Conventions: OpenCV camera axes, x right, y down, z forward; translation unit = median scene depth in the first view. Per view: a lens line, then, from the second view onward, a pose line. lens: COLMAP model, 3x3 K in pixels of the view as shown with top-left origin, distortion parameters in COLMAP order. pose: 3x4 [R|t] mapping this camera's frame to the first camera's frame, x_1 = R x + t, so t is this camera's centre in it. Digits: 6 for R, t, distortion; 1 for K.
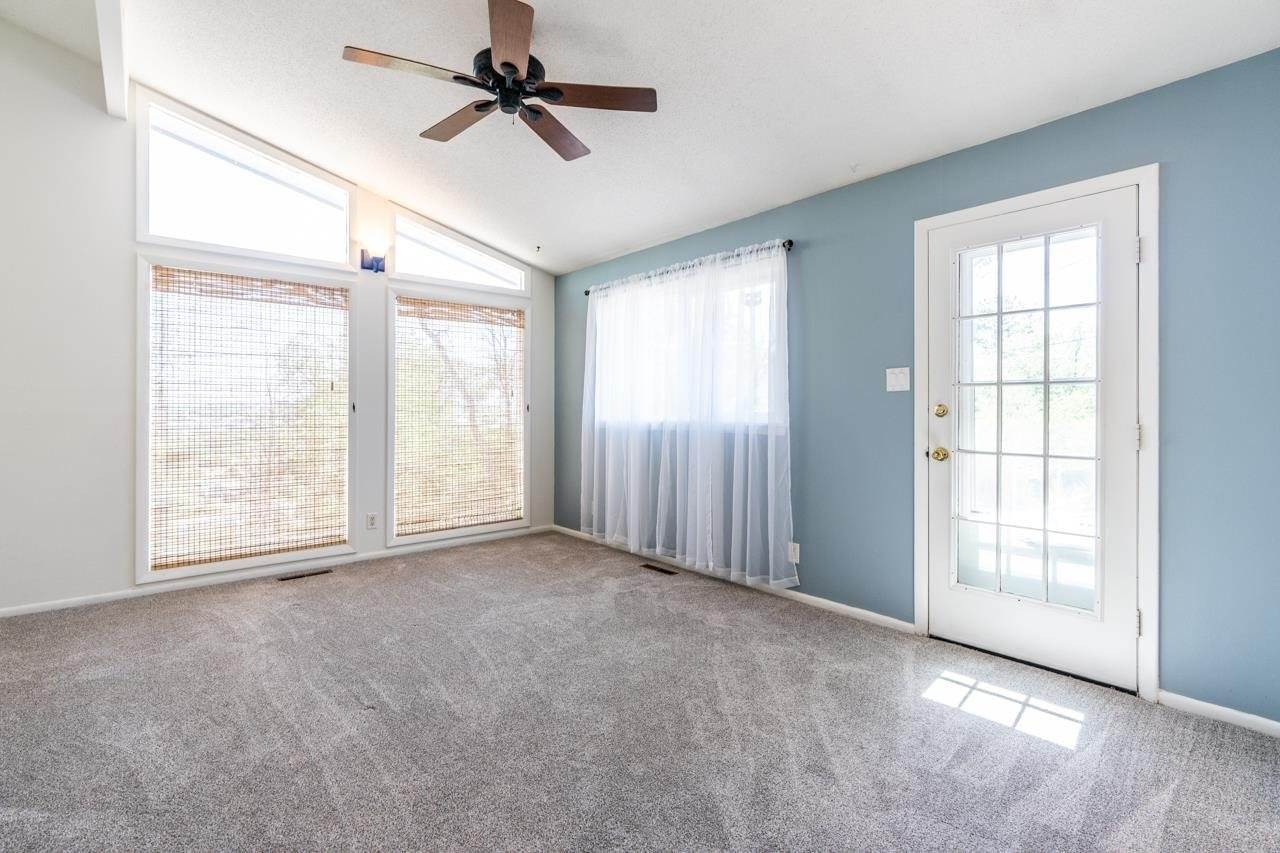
lens RADIAL K [[594.3, 0, 664.6], [0, 594.3, 406.4], [0, 0, 1]] dist [-0.000152, 0.000148]
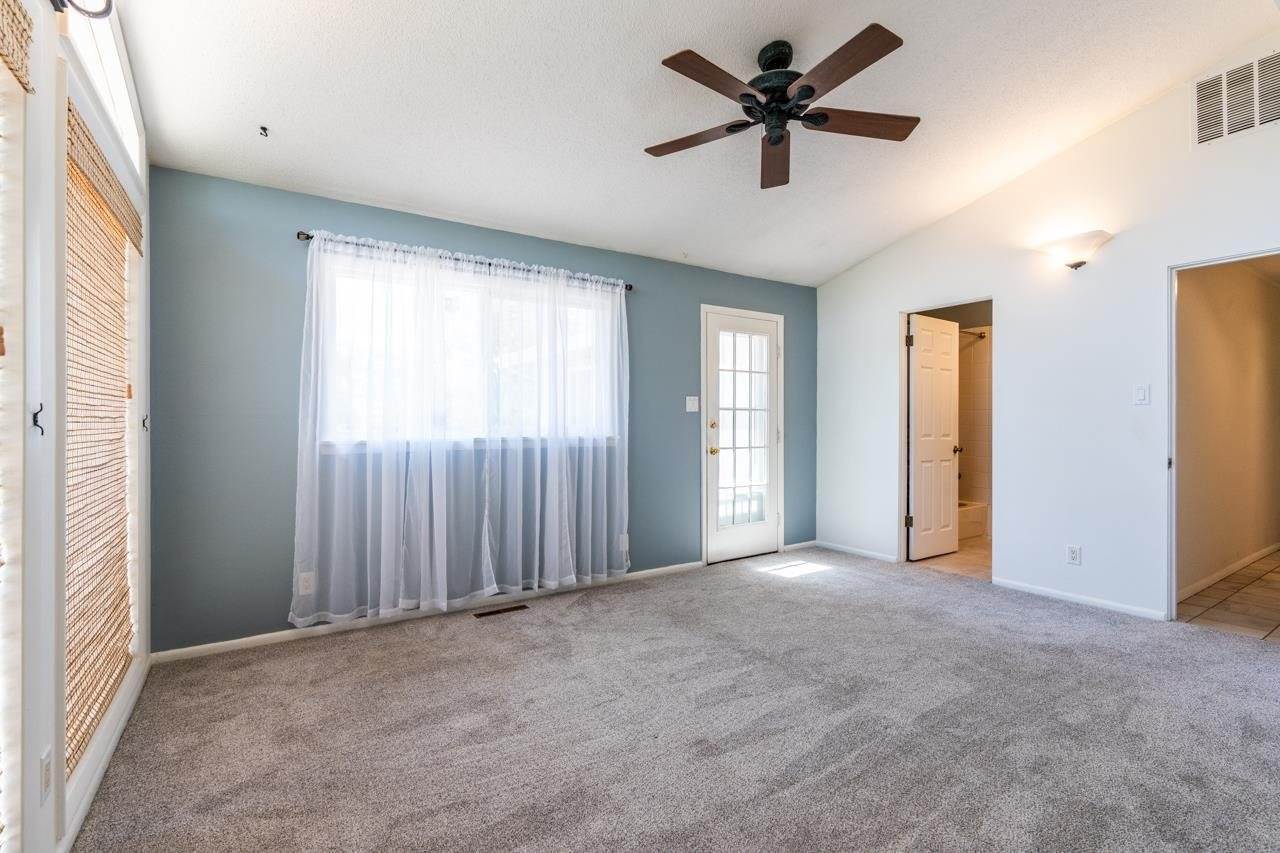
lens RADIAL K [[586.0, 0, 641.5], [0, 586.0, 423.3], [0, 0, 1]] dist [0.001072, 0.000482]
pose [[0.135841, 0.000307, 0.990731, -0.980949], [0.000643, 1.000000, -0.000398, 0.004099], [-0.990730, 0.000691, 0.135841, 0.819653]]
